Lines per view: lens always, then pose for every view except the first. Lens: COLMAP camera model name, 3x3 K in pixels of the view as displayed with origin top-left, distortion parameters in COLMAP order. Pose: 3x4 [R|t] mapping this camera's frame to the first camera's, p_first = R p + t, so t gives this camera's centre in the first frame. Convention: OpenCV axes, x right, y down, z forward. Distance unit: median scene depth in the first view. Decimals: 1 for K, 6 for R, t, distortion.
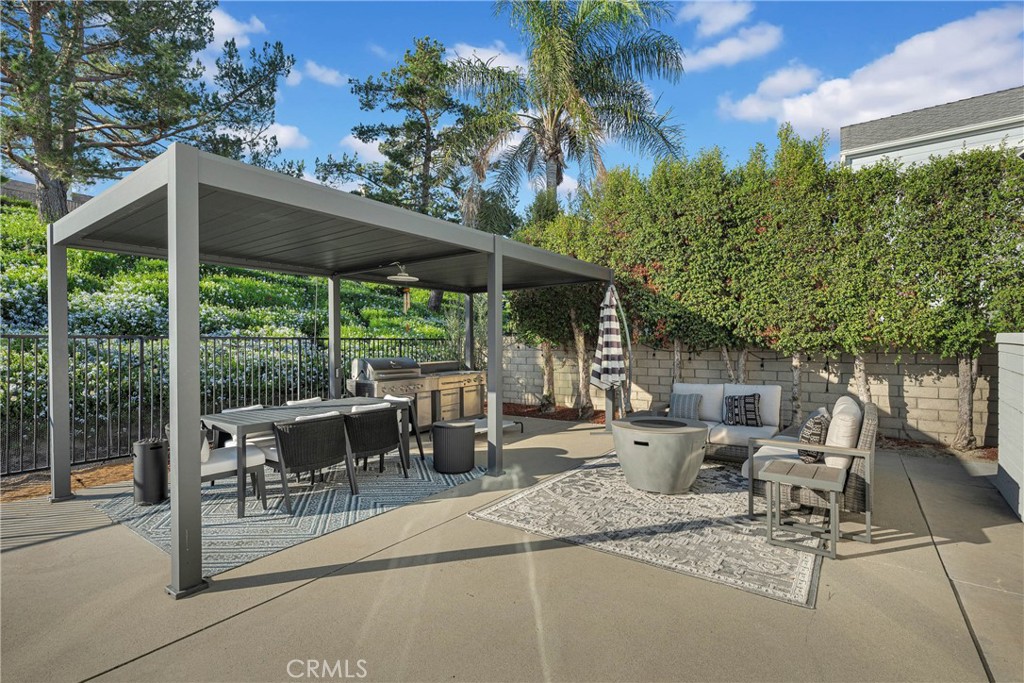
lens RADIAL K [[475.2, 0, 514.8], [0, 475.2, 342.1], [0, 0, 1]] dist [0.004544, -0.000044]
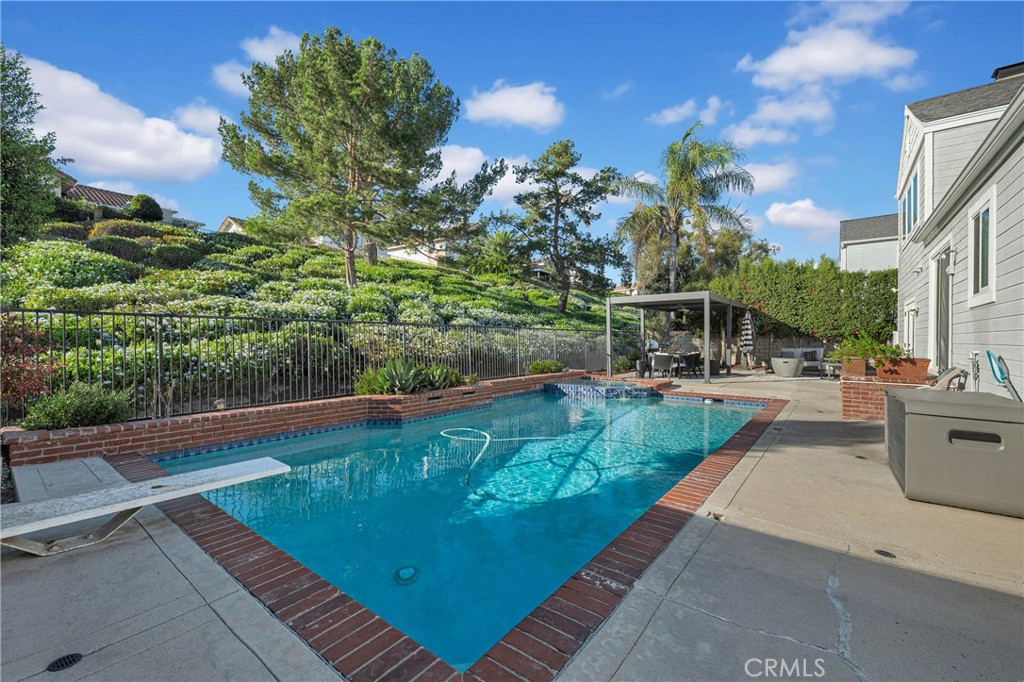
lens RADIAL K [[422.9, 0, 508.2], [0, 422.9, 342.1], [0, 0, 1]] dist [0.003122, 0.000337]
pose [[0.998800, 0.005880, -0.048625, -0.954904], [-0.005040, 0.999836, 0.017379, 0.012225], [0.048719, -0.017113, 0.998666, -1.300568]]
